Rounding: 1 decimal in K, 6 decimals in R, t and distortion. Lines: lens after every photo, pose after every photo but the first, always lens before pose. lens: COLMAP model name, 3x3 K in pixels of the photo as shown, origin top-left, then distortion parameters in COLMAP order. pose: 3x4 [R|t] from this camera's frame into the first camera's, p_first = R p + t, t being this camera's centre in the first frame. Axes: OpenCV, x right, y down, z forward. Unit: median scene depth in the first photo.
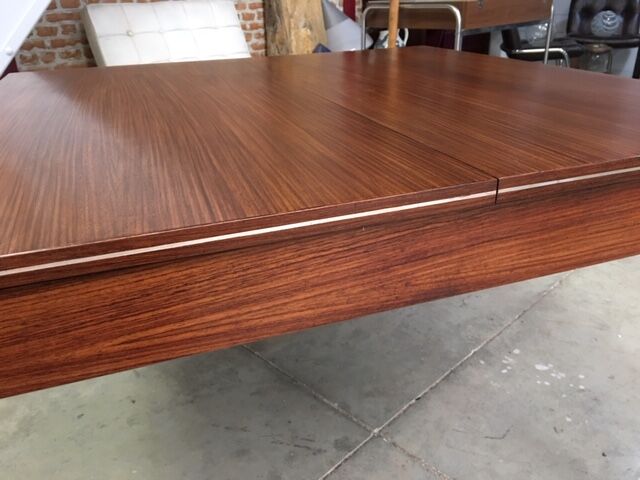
lens RADIAL K [[539.5, 0, 317.9], [0, 539.5, 242.1], [0, 0, 1]] dist [0.074885, -0.132026]
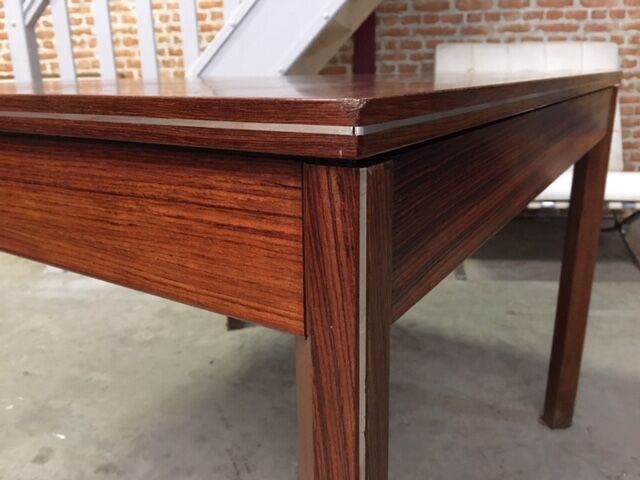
lens RADIAL K [[549.5, 0, 317.0], [0, 549.5, 239.1], [0, 0, 1]] dist [0.075170, -0.161484]
pose [[0.608155, 0.249814, -0.753485, 0.575629], [-0.335681, 0.941080, 0.041074, -0.066642], [0.719351, 0.227952, 0.656180, 0.335268]]
